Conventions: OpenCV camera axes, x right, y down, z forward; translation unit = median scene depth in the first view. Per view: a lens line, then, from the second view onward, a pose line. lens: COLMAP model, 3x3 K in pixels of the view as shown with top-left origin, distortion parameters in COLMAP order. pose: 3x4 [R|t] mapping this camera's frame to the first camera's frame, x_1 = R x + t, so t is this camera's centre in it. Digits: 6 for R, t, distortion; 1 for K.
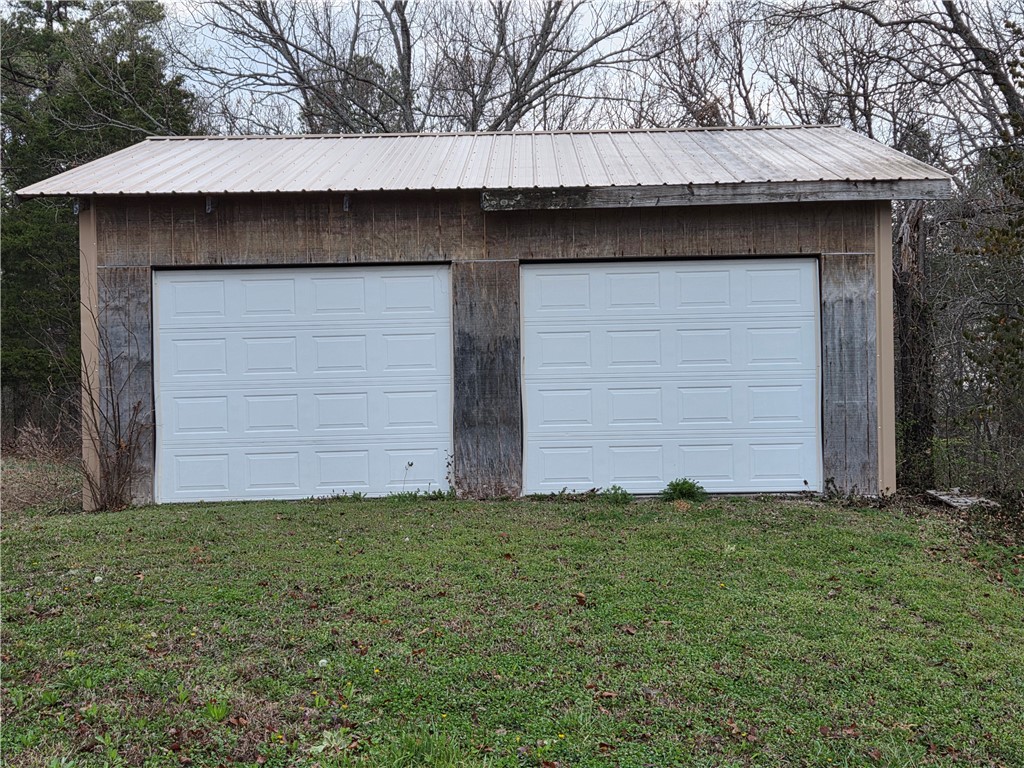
lens RADIAL K [[1098.9, 0, 512.0], [0, 1098.9, 384.0], [0, 0, 1]] dist [0.080380, 0.000471]
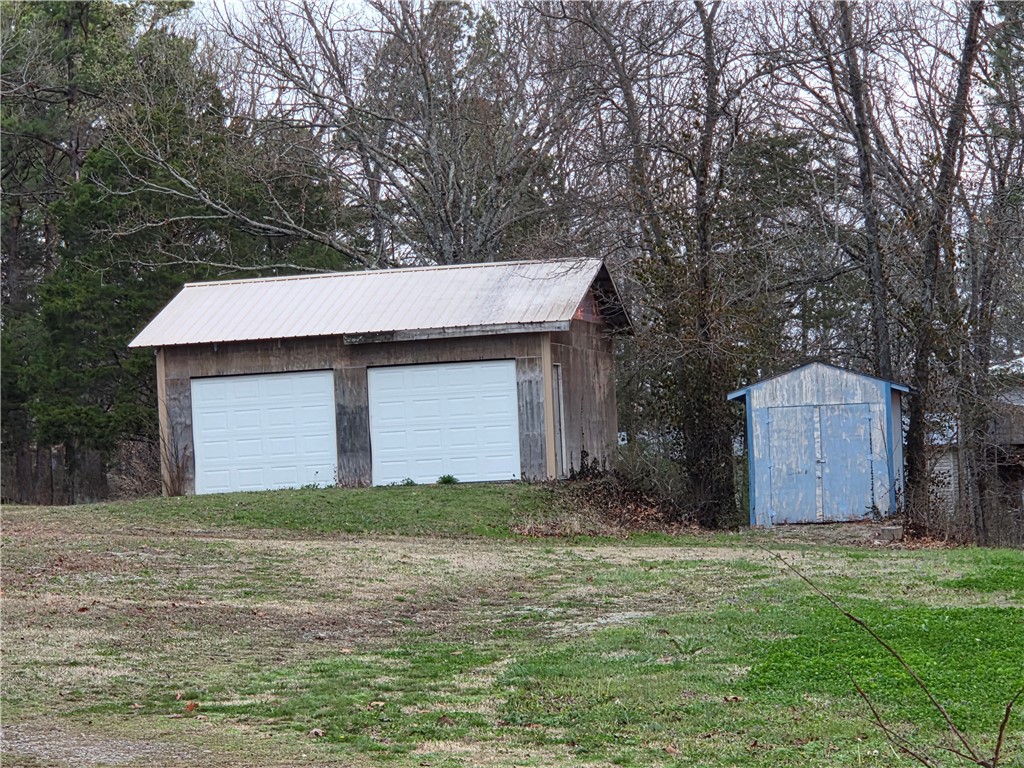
lens RADIAL K [[3253.3, 0, 512.0], [0, 3253.3, 384.0], [0, 0, 1]] dist [-0.197662, -1.393541]
pose [[0.975318, -0.036928, -0.217697, 1.526594], [0.035681, 0.999317, -0.009655, -0.016189], [0.217905, 0.001649, 0.975969, -4.620692]]
